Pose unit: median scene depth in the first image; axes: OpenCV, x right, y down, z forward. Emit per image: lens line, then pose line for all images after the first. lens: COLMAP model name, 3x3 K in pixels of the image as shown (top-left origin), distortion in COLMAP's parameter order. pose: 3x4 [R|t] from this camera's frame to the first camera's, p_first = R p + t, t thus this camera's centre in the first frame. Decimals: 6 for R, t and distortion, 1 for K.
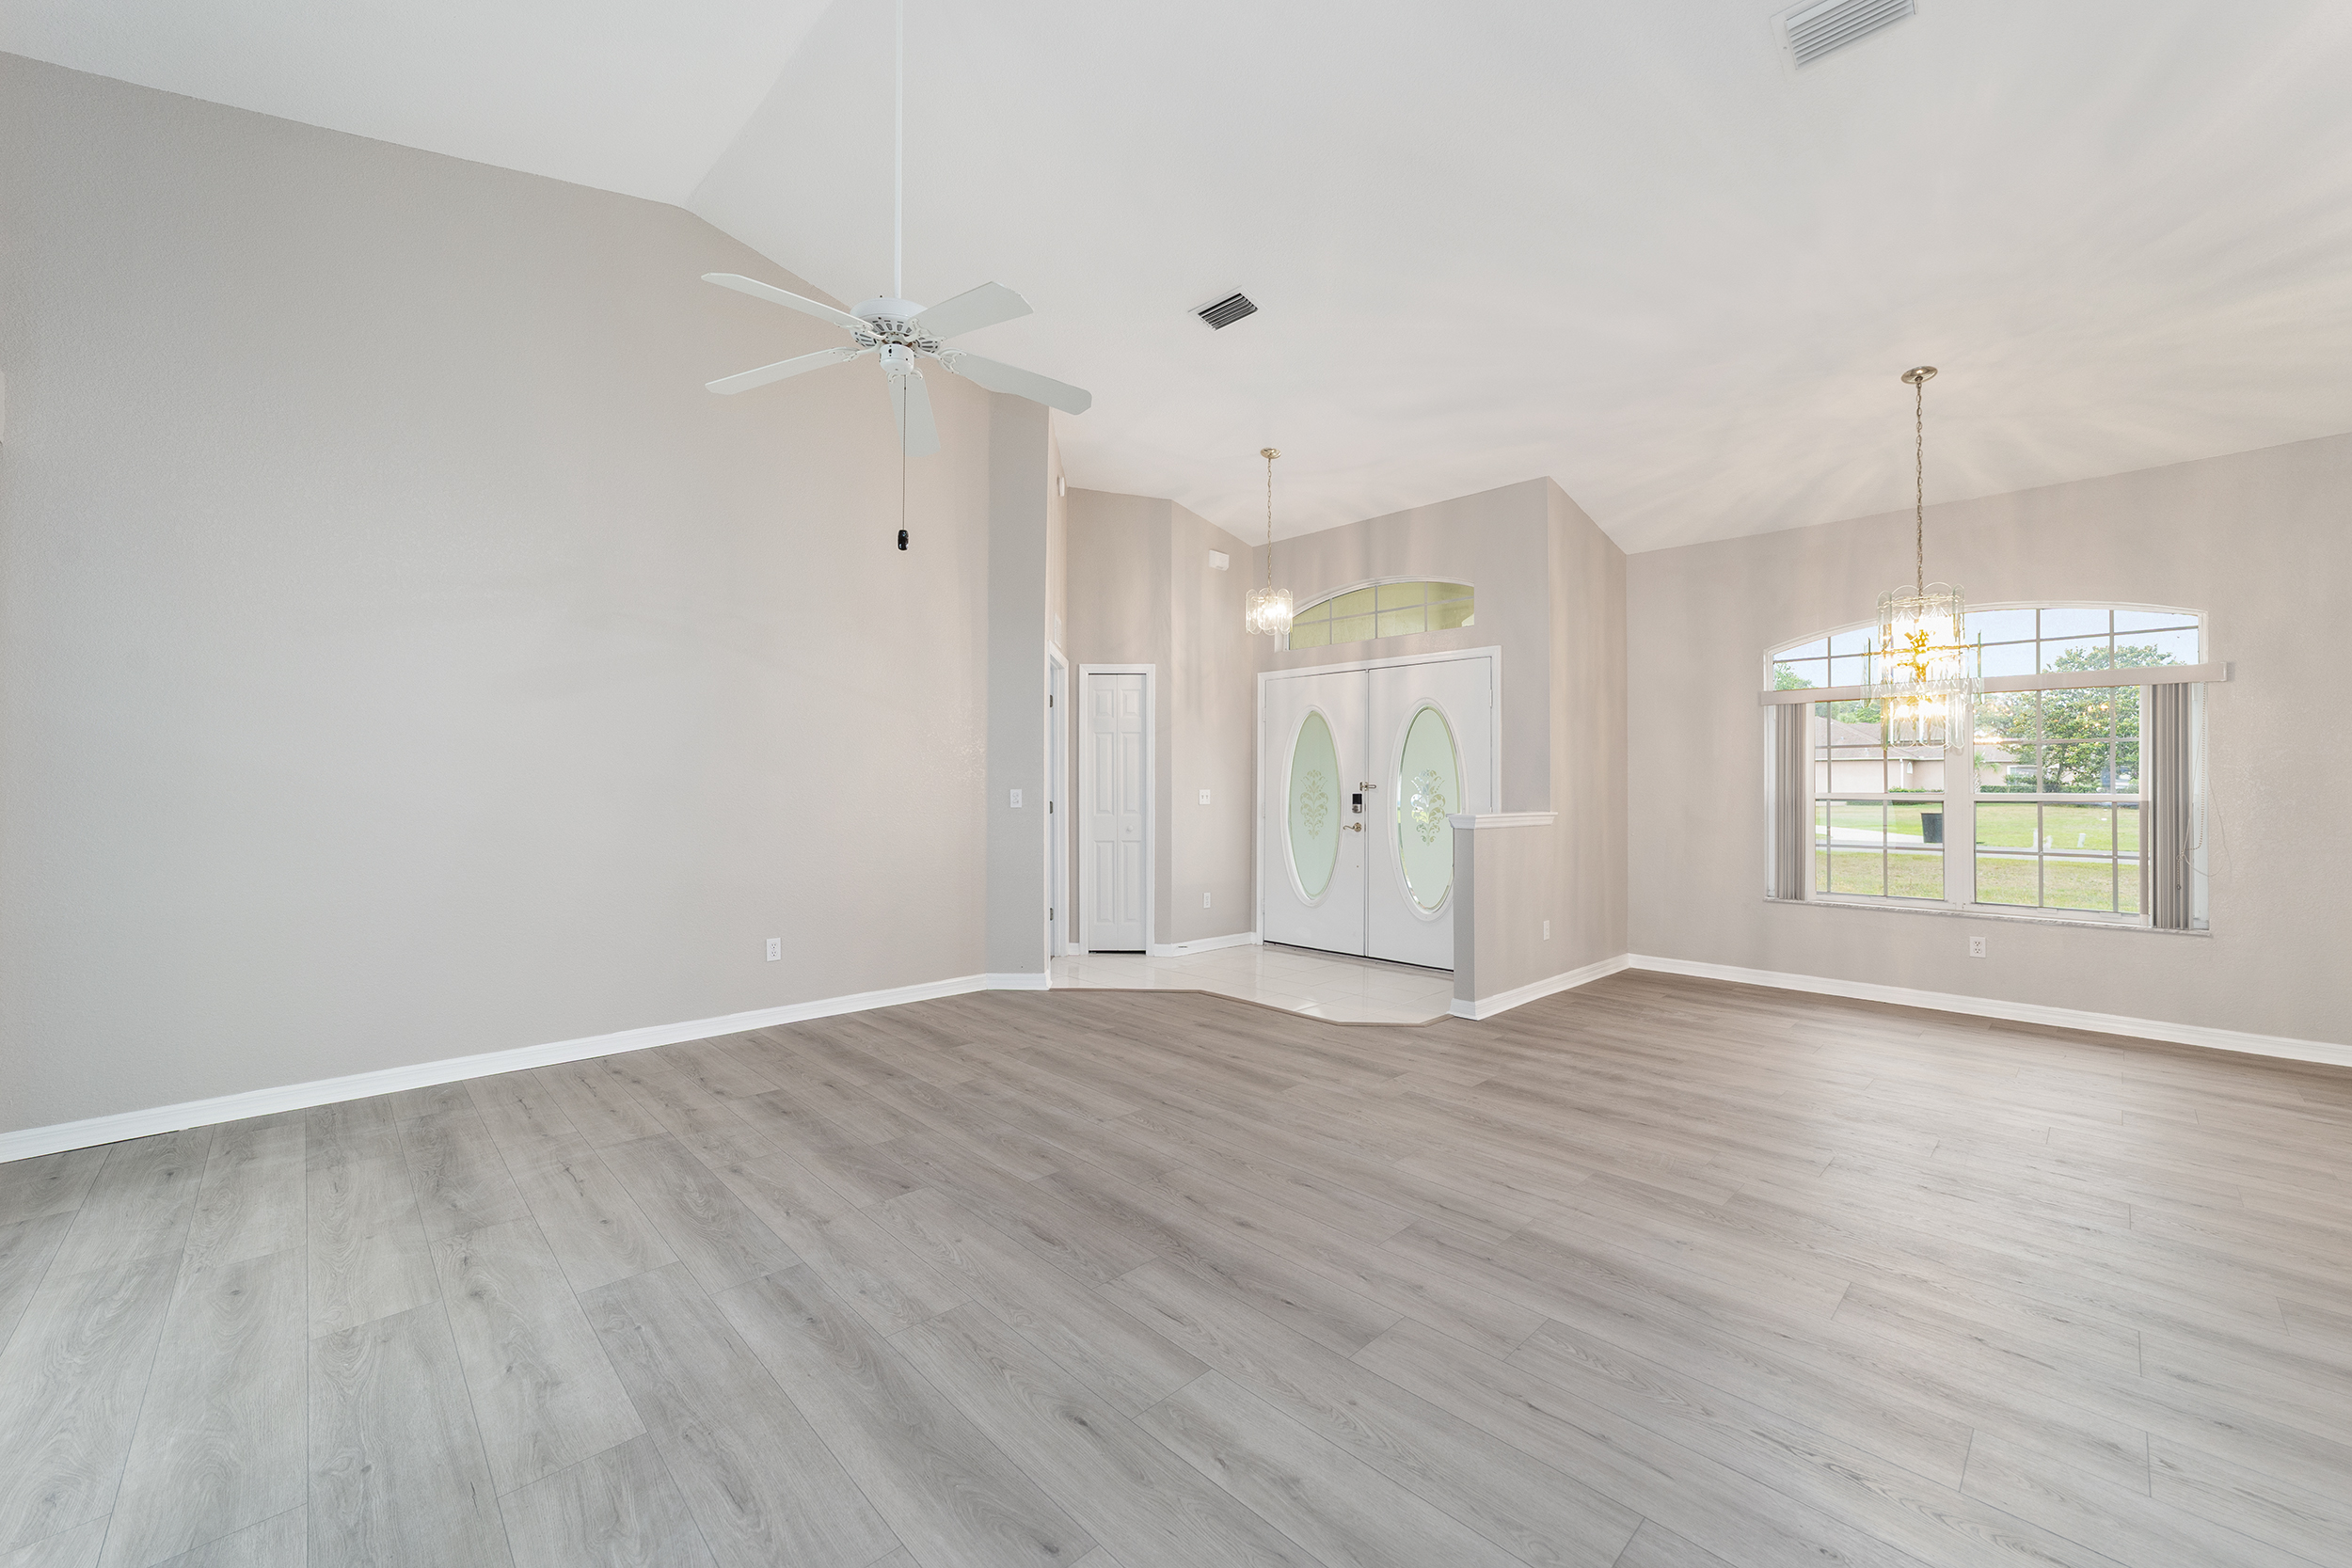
lens RADIAL K [[901.9, 0, 1176.4], [0, 901.9, 786.7], [0, 0, 1]] dist [0.000449, 0.000020]
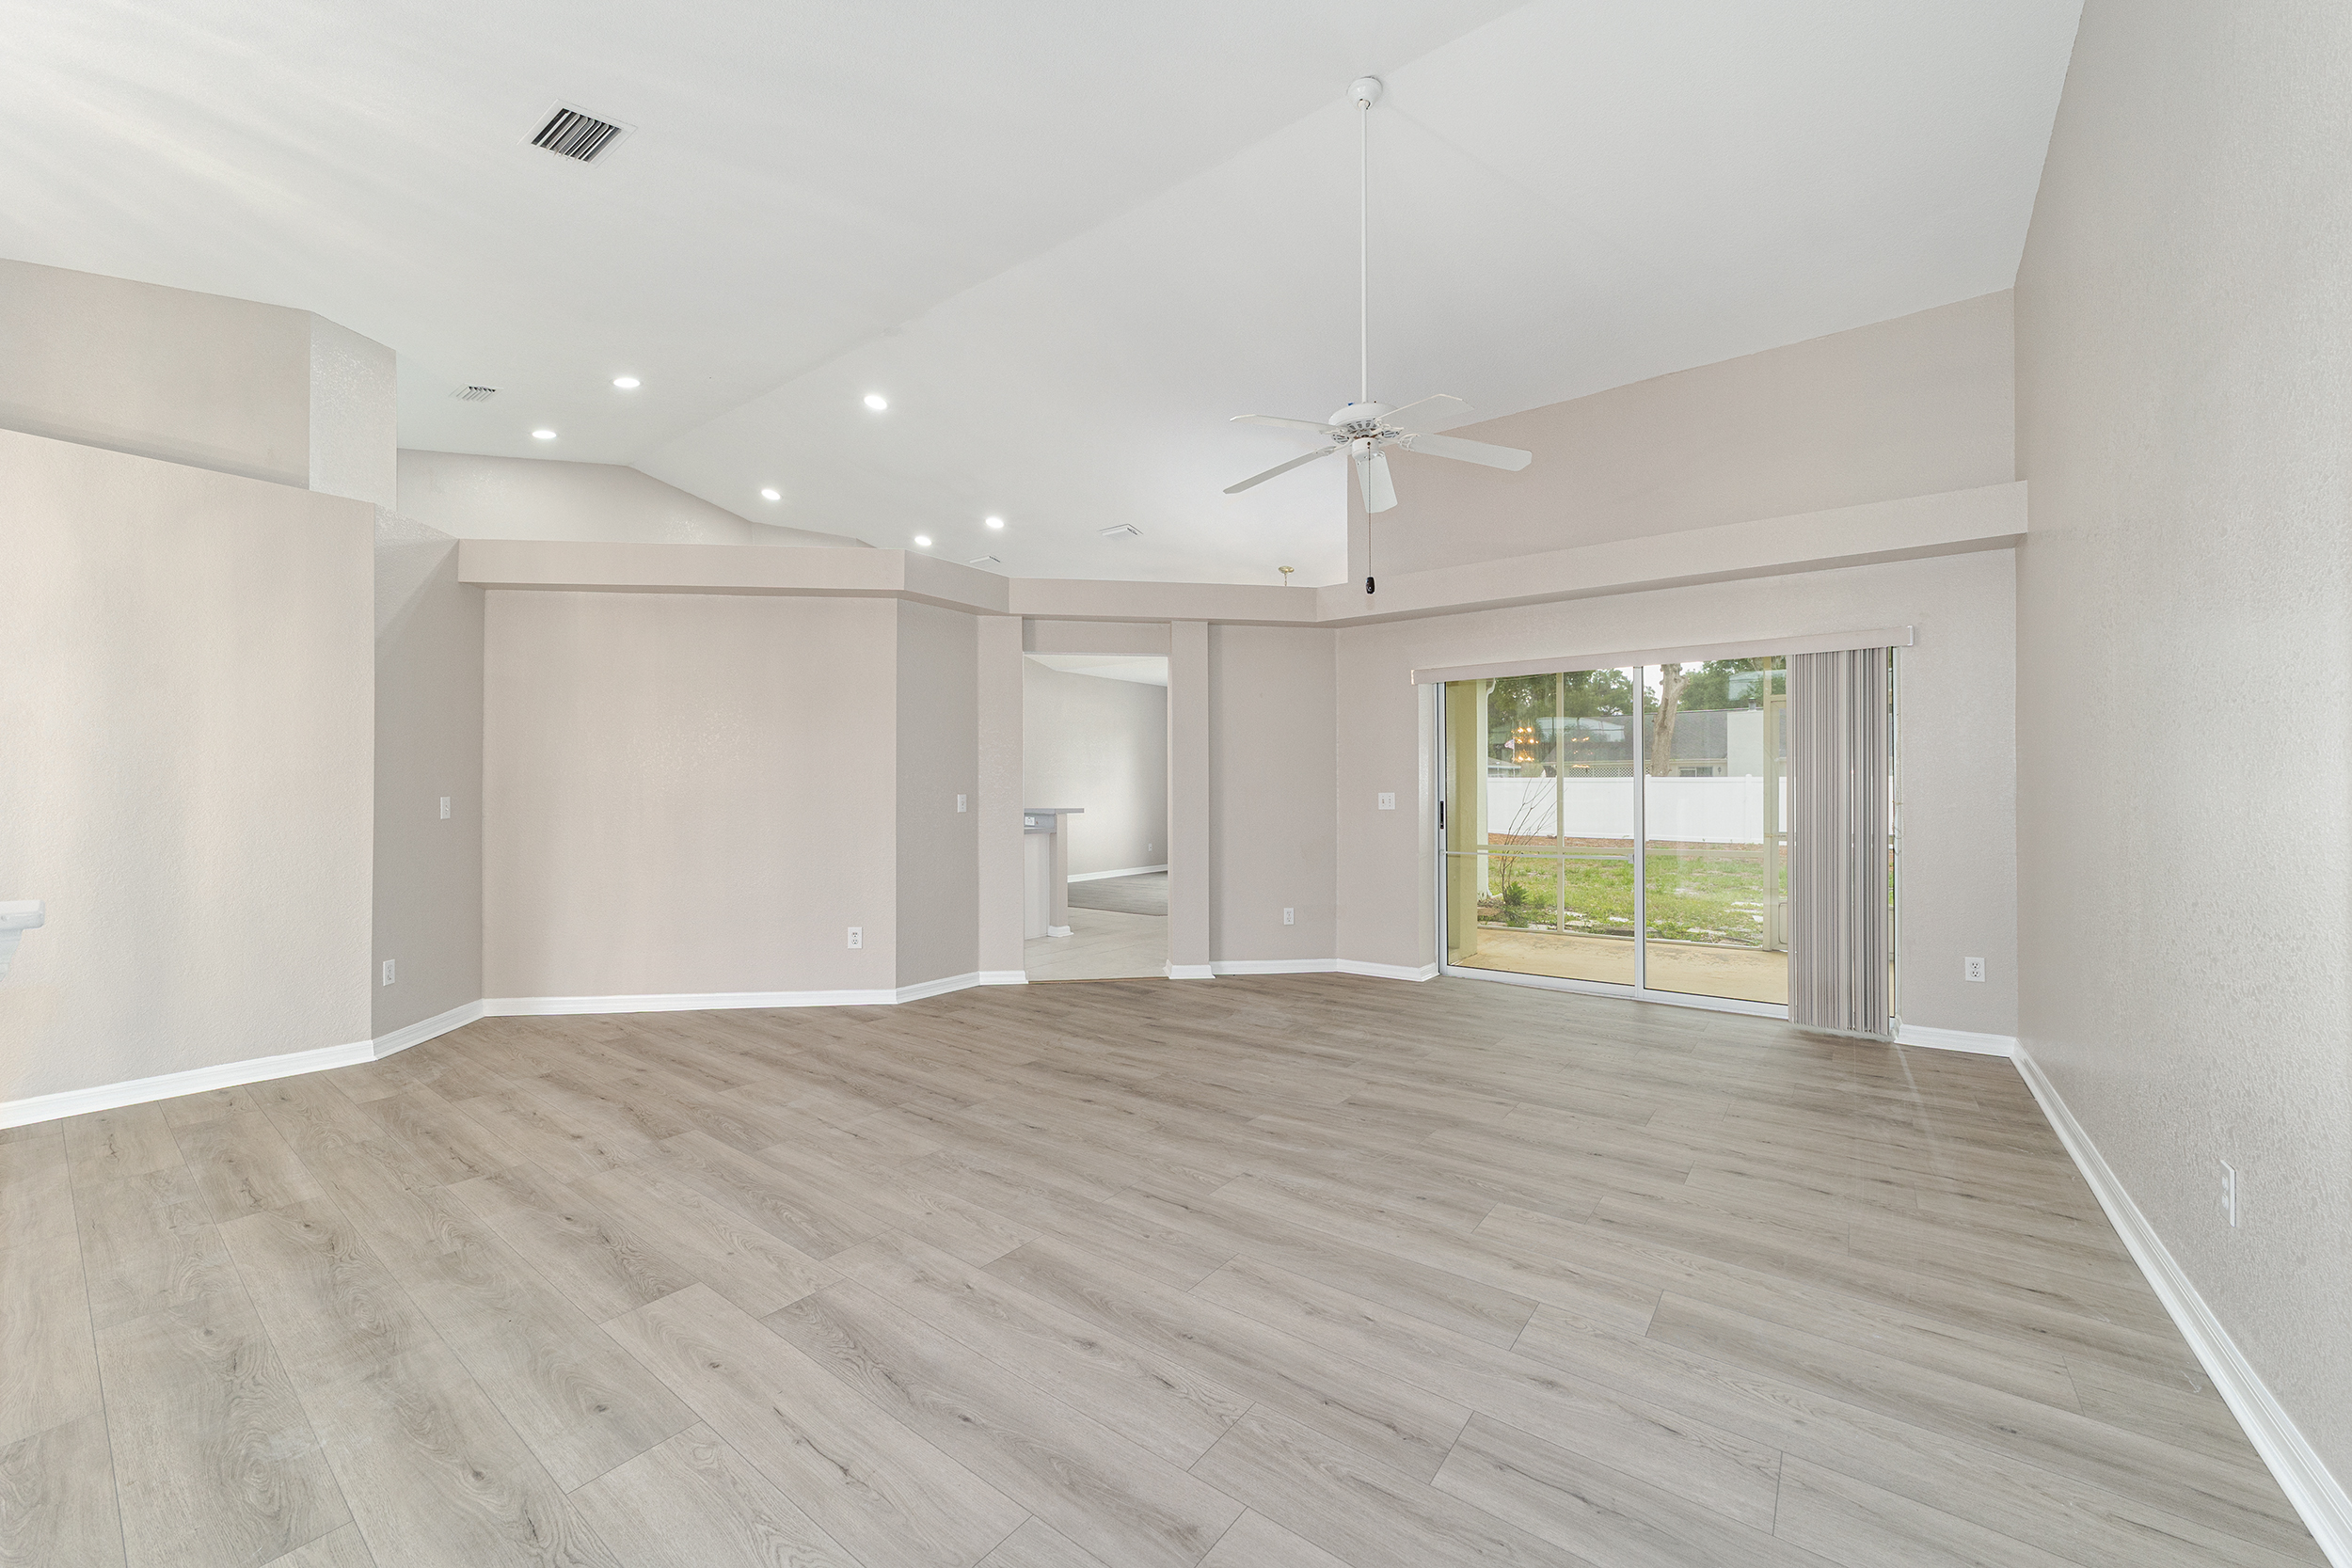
lens RADIAL K [[901.9, 0, 1176.1], [0, 901.9, 784.4], [0, 0, 1]] dist [0.000449, 0.000020]
pose [[-0.988957, -0.004020, -0.148150, 0.125580], [-0.002563, 0.999946, -0.010023, 0.004046], [0.148183, -0.009533, -0.988914, 2.034525]]
